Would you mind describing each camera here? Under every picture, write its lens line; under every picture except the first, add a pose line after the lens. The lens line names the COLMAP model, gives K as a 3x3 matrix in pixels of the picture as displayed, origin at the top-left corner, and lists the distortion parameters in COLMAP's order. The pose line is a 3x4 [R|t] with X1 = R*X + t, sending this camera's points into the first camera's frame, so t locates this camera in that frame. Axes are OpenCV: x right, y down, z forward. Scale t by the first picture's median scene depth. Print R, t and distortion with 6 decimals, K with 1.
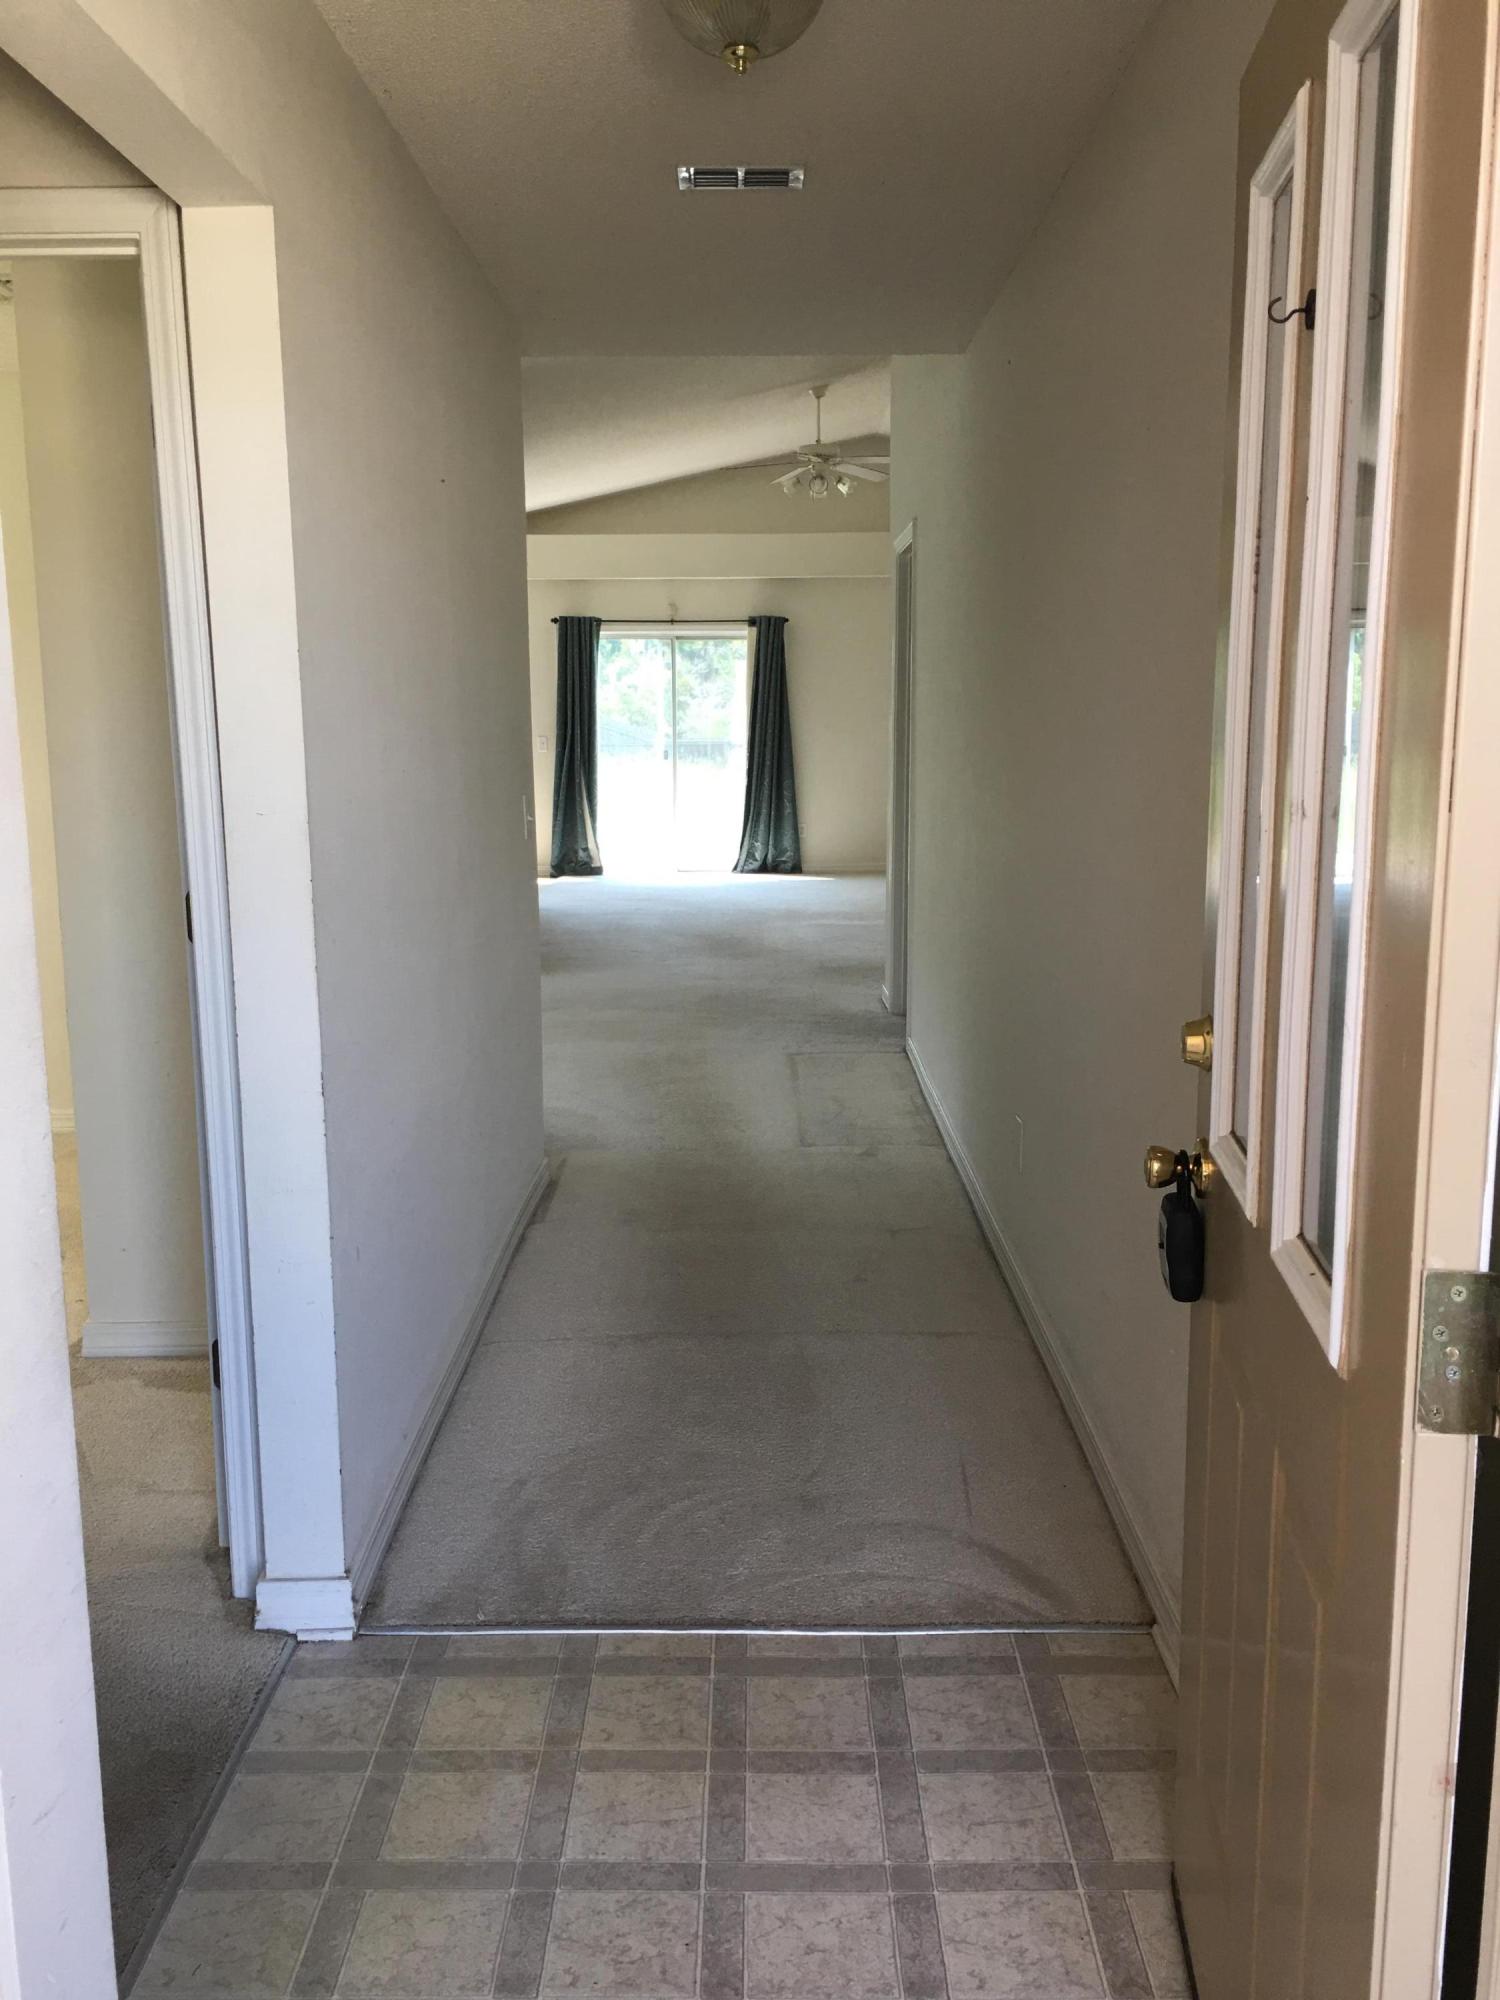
lens RADIAL K [[1711.0, 0, 750.0], [0, 1711.0, 1000.0], [0, 0, 1]] dist [0.086786, -0.110038]
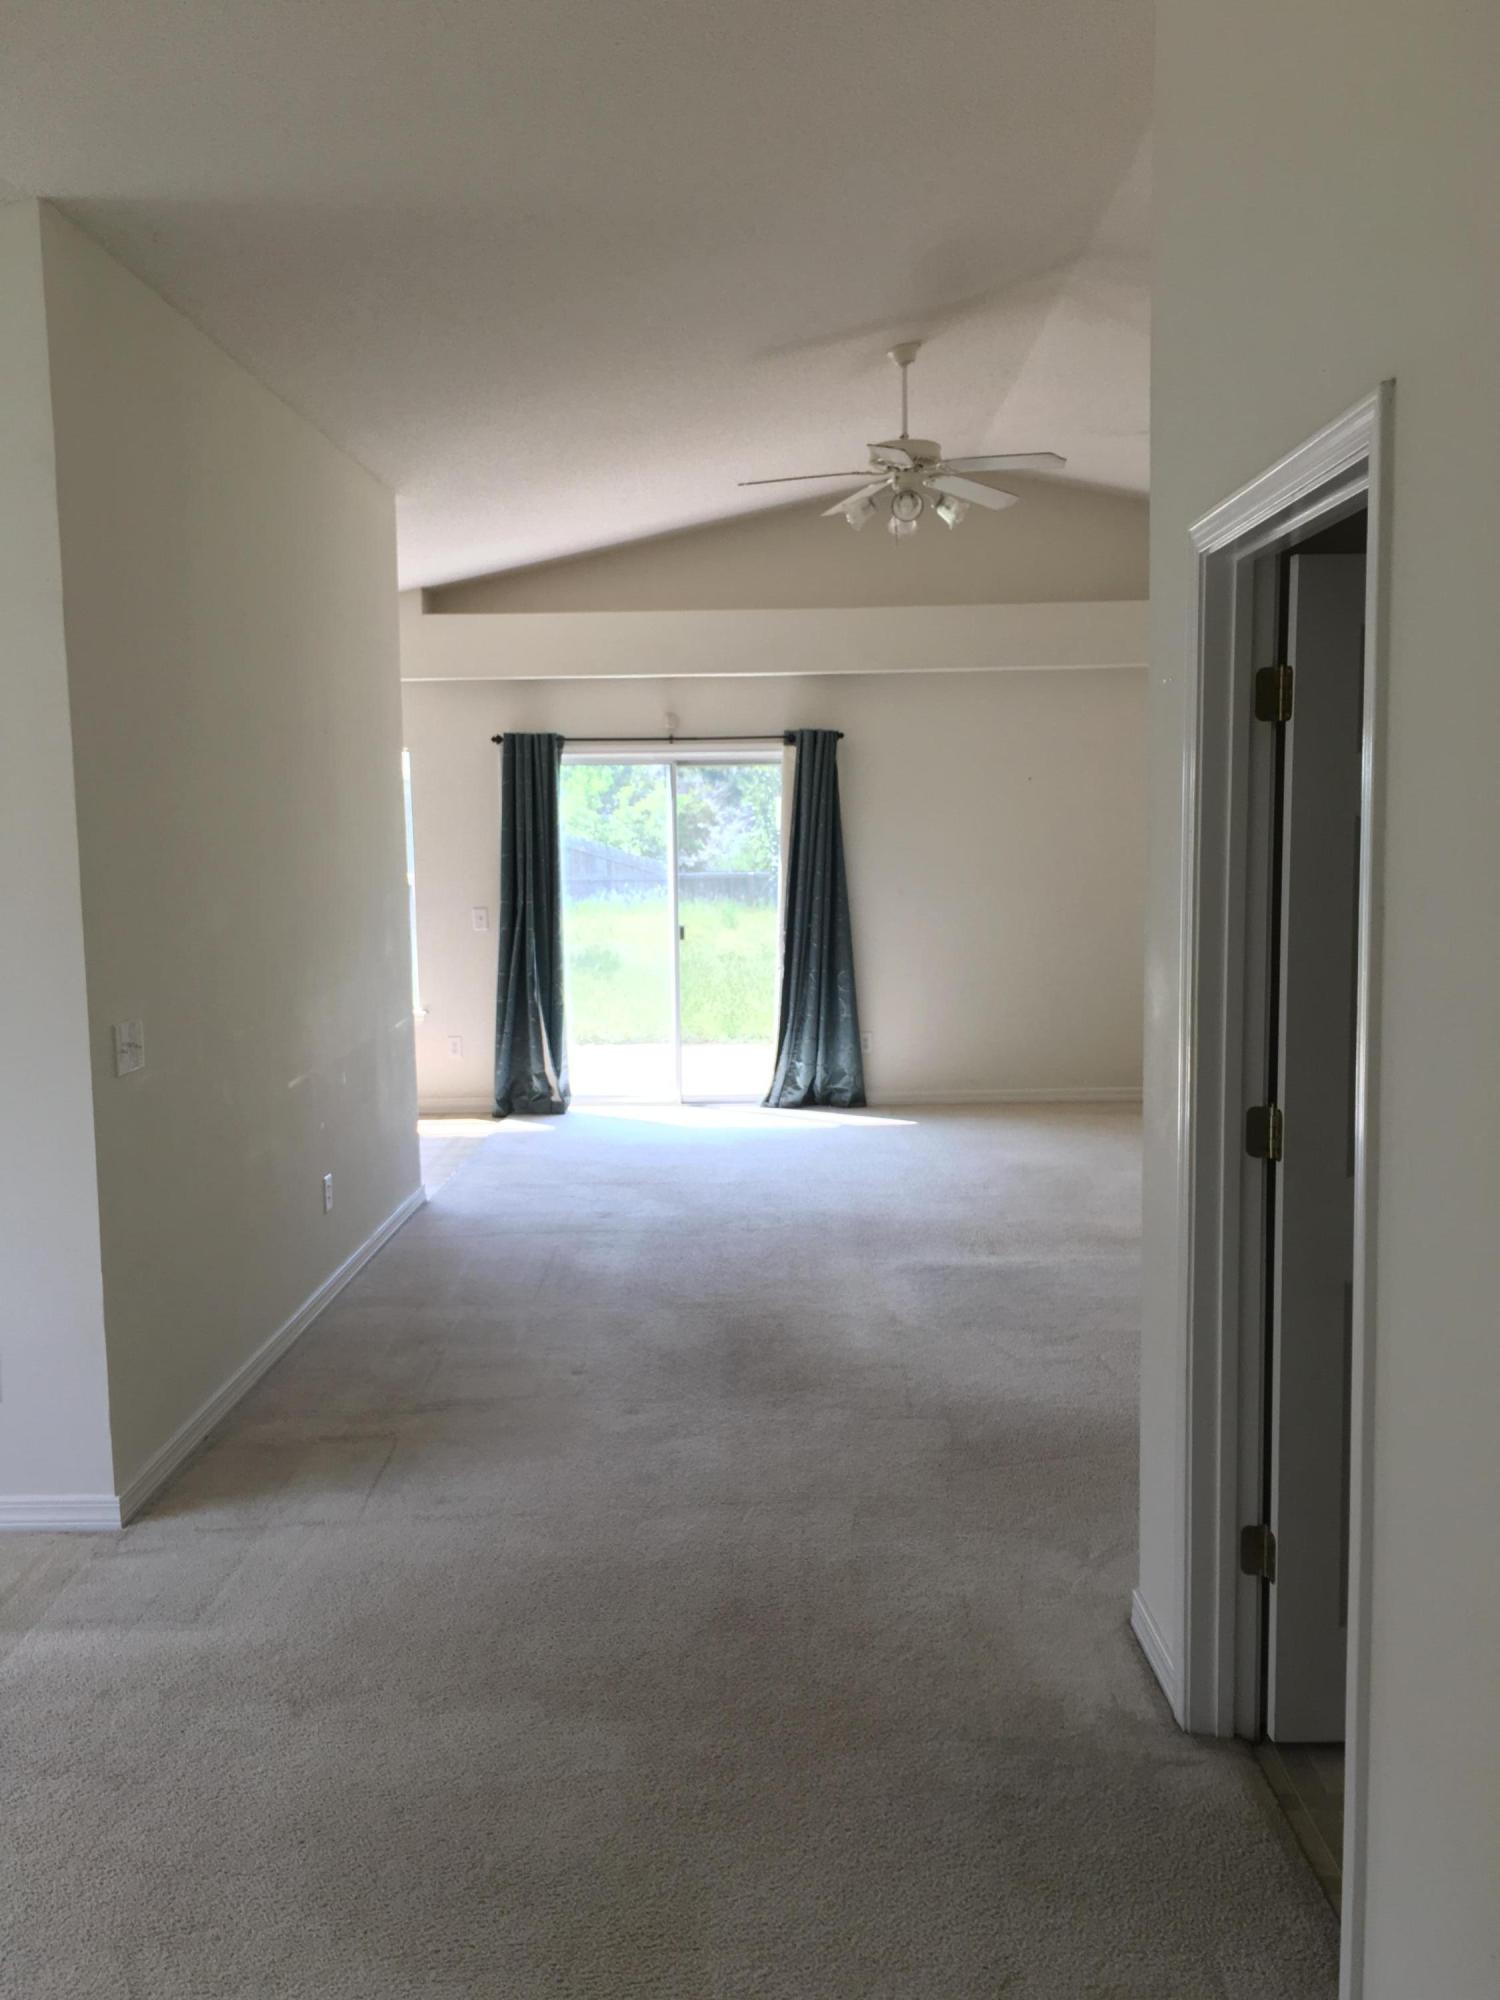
lens RADIAL K [[1721.3, 0, 757.0], [0, 1721.3, 991.7], [0, 0, 1]] dist [0.070274, -0.097292]
pose [[0.999905, -0.007923, -0.011287, -0.004652], [0.007096, 0.997409, -0.071589, -0.072401], [0.011825, 0.071502, 0.997370, 0.331060]]
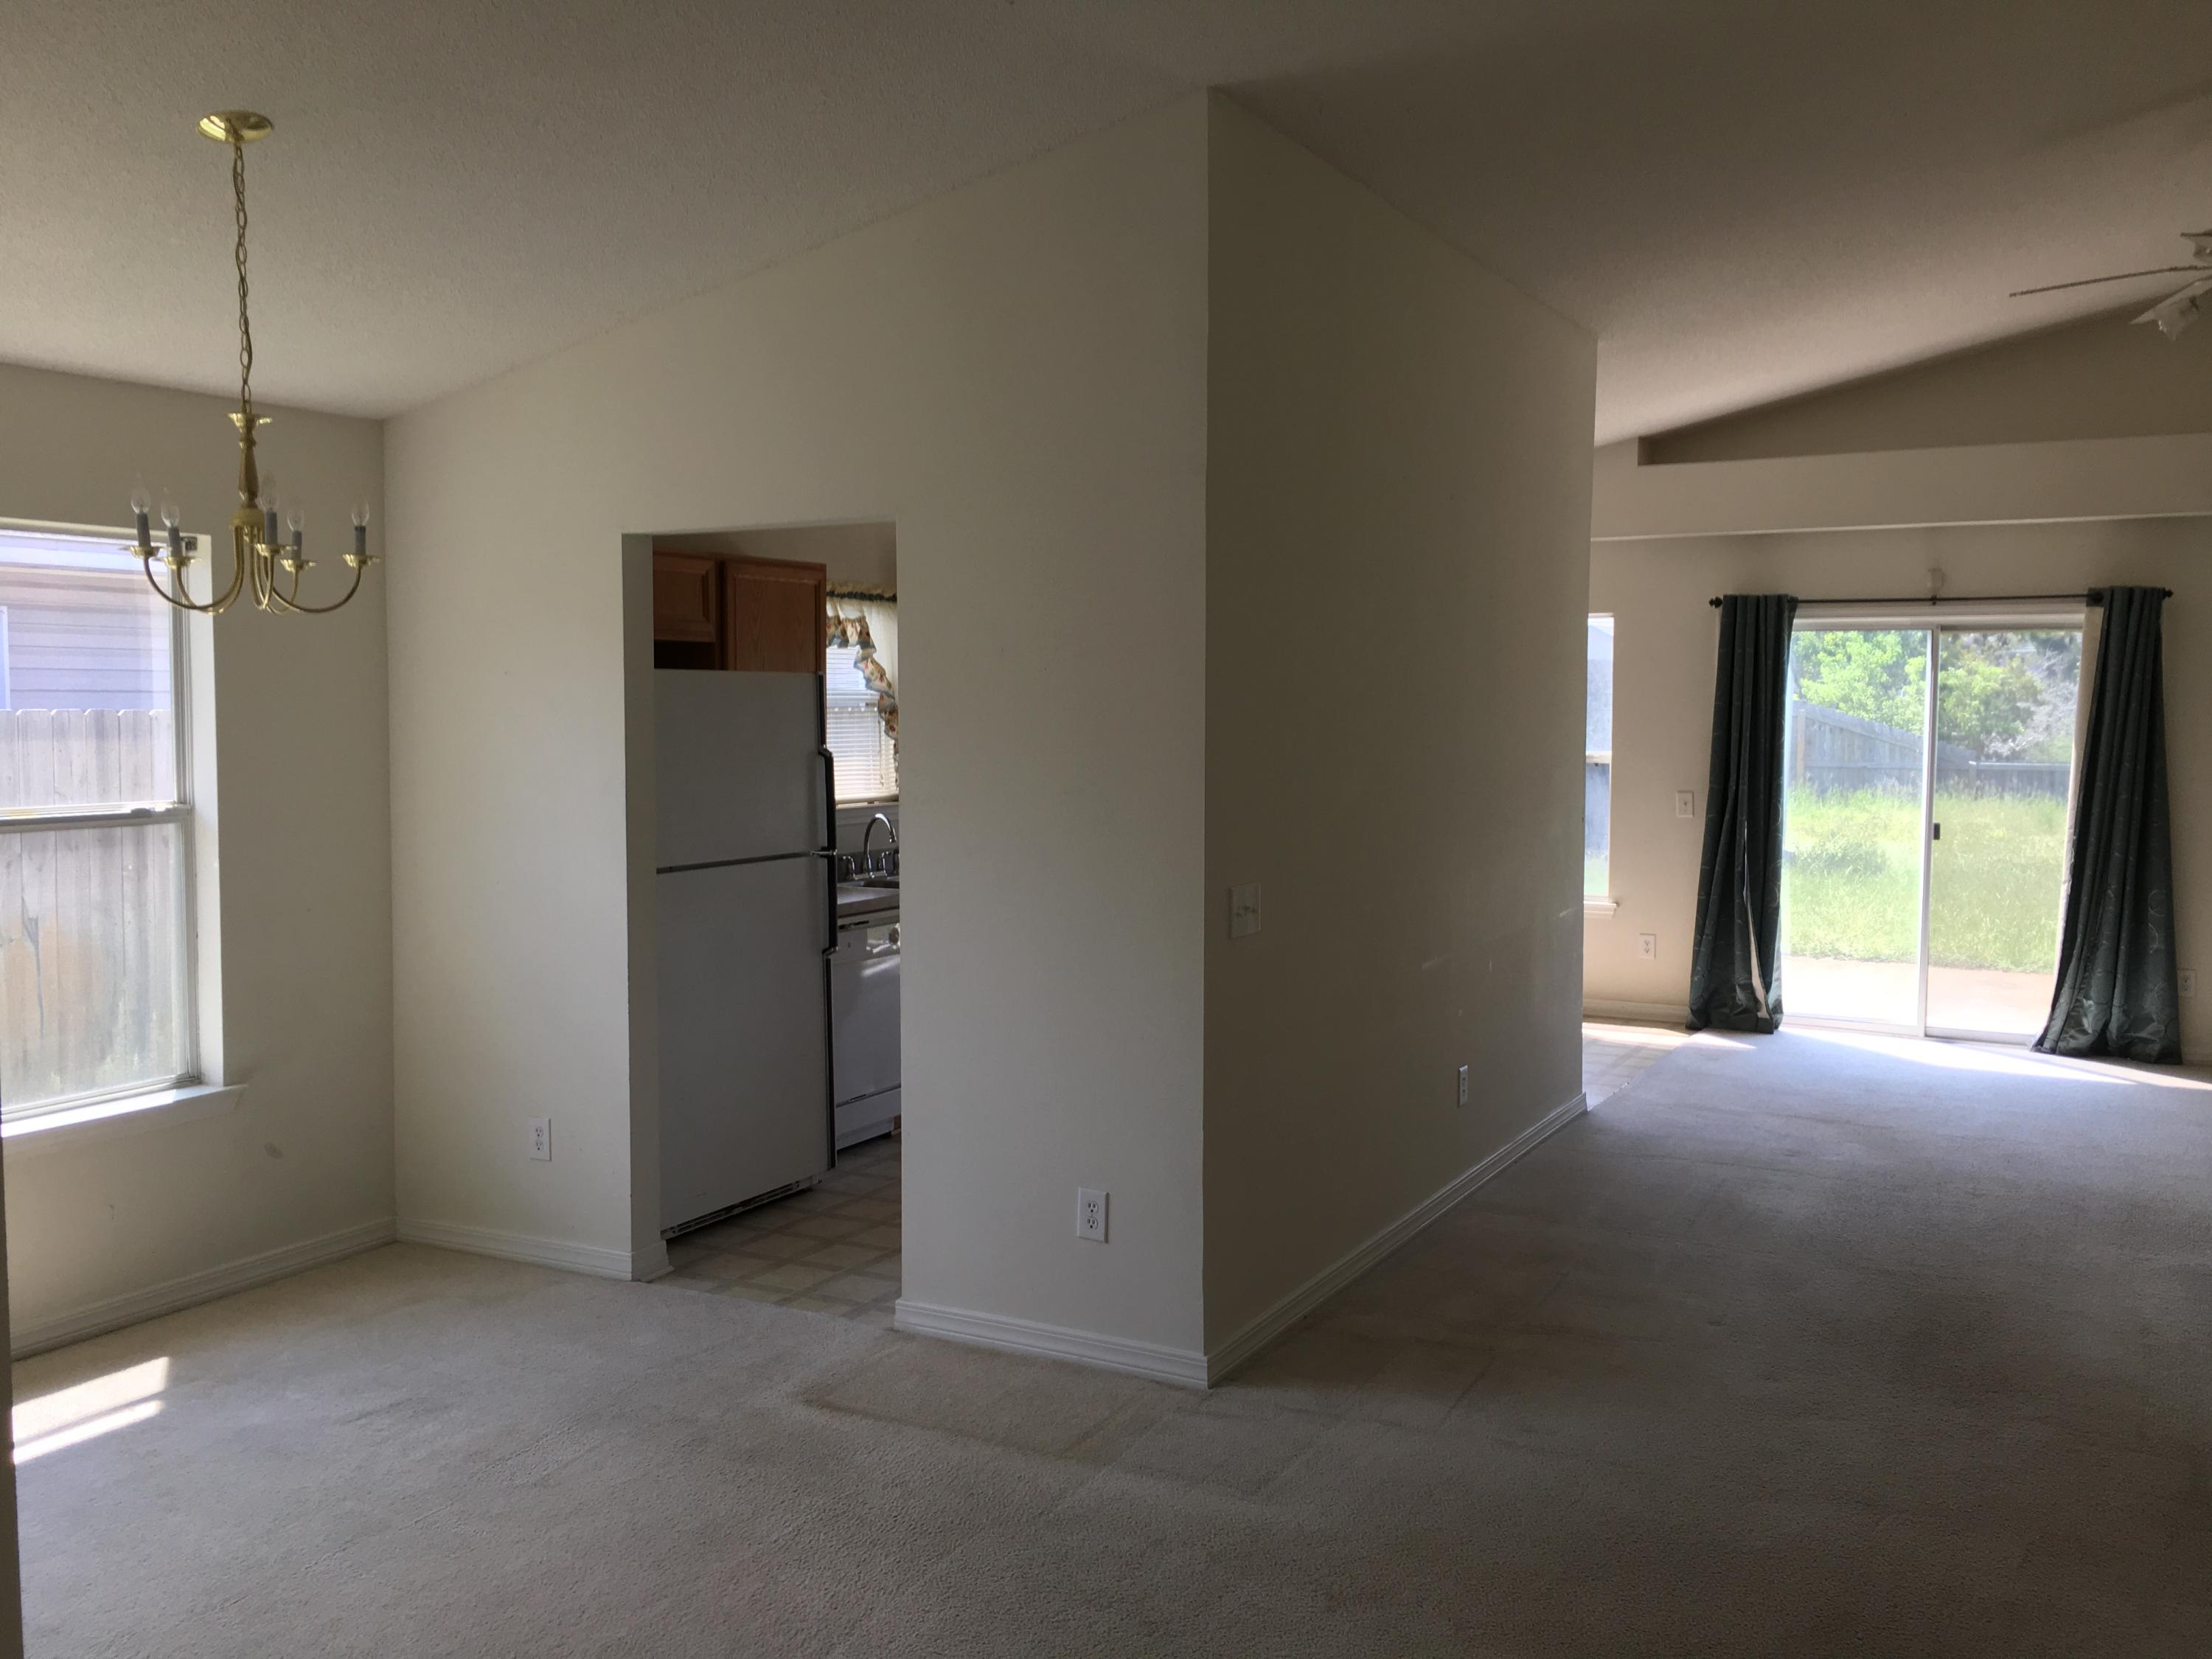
lens RADIAL K [[1892.4, 0, 1106.3], [0, 1892.4, 815.7], [0, 0, 1]] dist [0.086786, -0.110038]
pose [[0.879166, 0.038767, -0.474935, 0.017776], [-0.089928, 0.992274, -0.085474, -0.071144], [0.467952, 0.117855, 0.875860, 0.327058]]
